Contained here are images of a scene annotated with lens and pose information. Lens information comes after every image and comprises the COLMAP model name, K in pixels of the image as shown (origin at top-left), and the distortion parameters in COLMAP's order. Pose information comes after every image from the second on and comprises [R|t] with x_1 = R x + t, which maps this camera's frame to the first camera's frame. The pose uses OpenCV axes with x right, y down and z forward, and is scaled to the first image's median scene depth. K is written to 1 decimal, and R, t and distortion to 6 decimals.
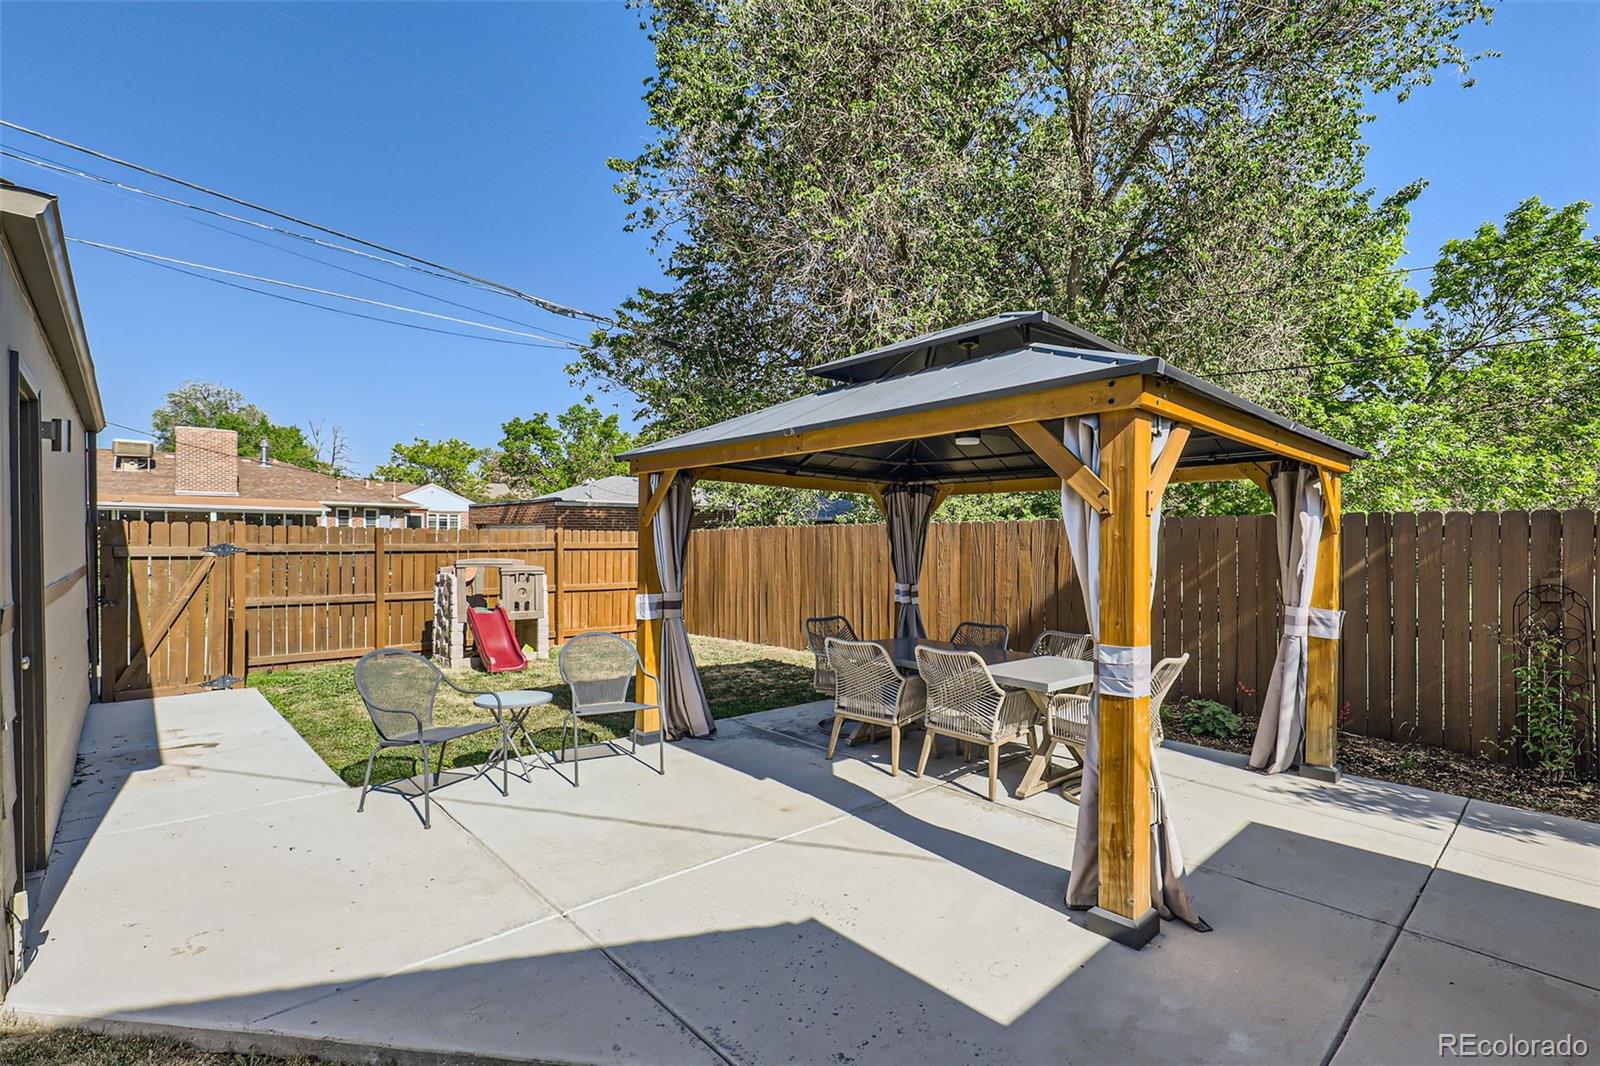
lens RADIAL K [[729.5, 0, 801.6], [0, 729.5, 538.5], [0, 0, 1]] dist [0.000748, -0.000085]
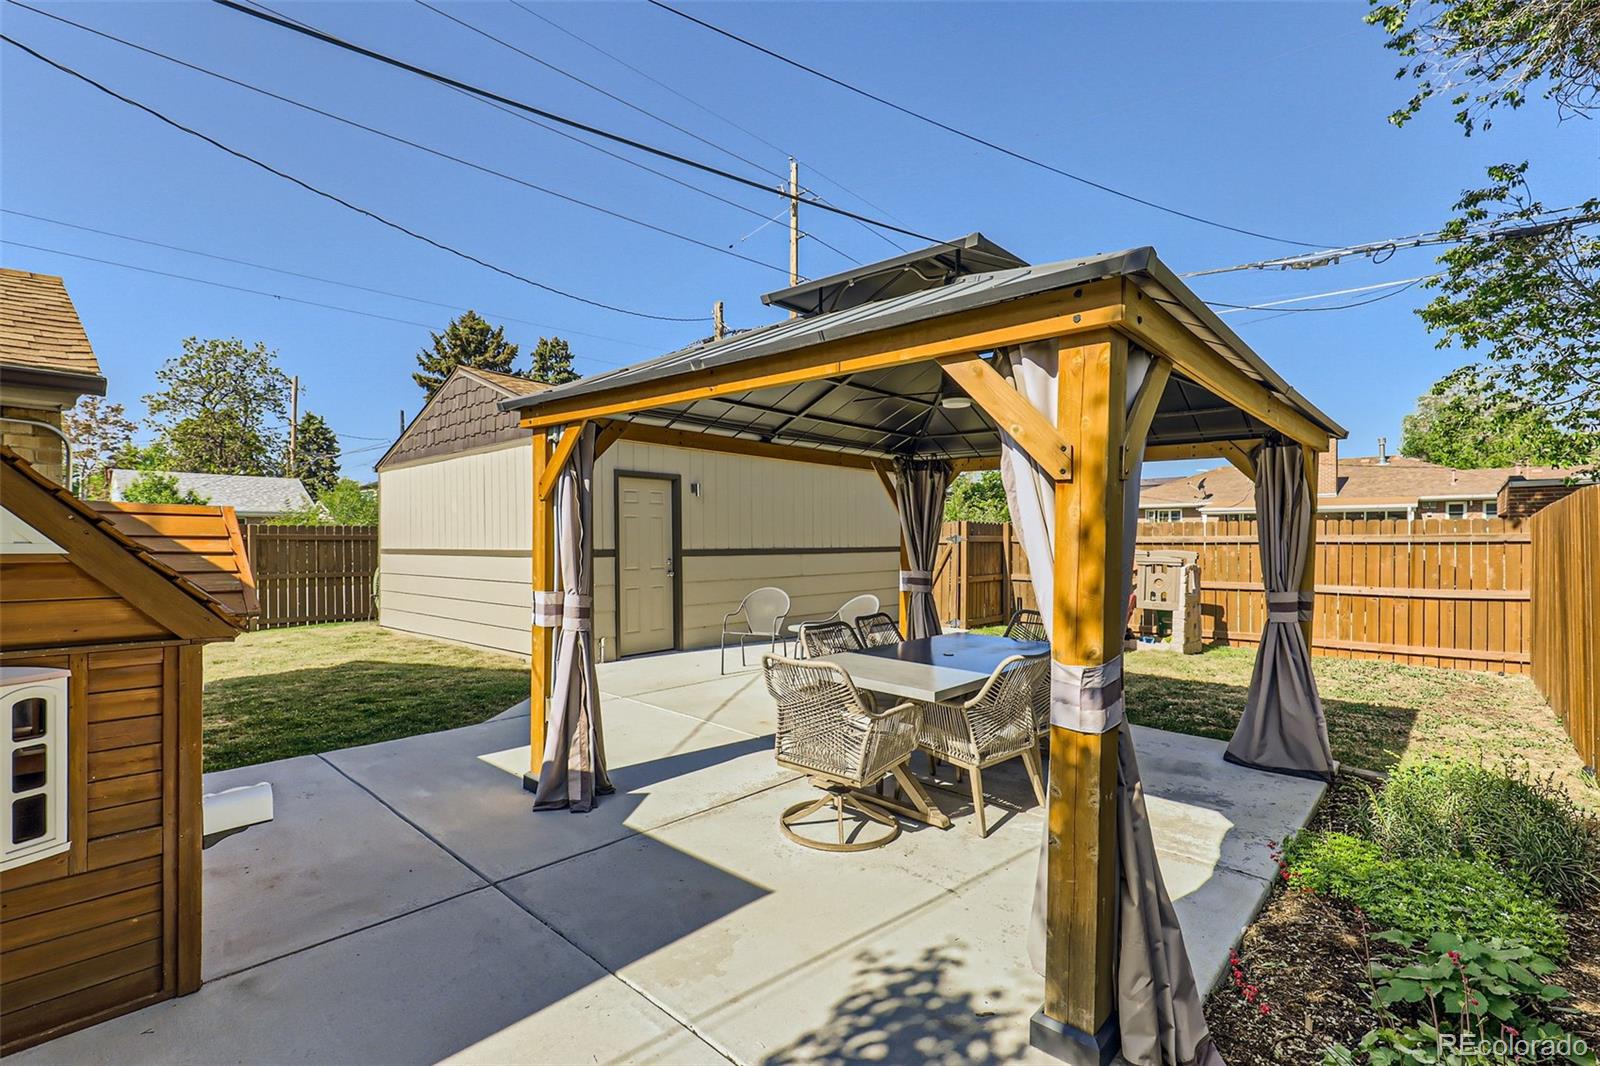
lens RADIAL K [[729.5, 0, 801.2], [0, 729.5, 545.4], [0, 0, 1]] dist [0.000748, -0.000085]
pose [[0.090023, 0.007045, -0.995915, 1.190066], [-0.000327, 0.999975, 0.007044, 0.029620], [0.995940, -0.000308, 0.090023, 0.850155]]
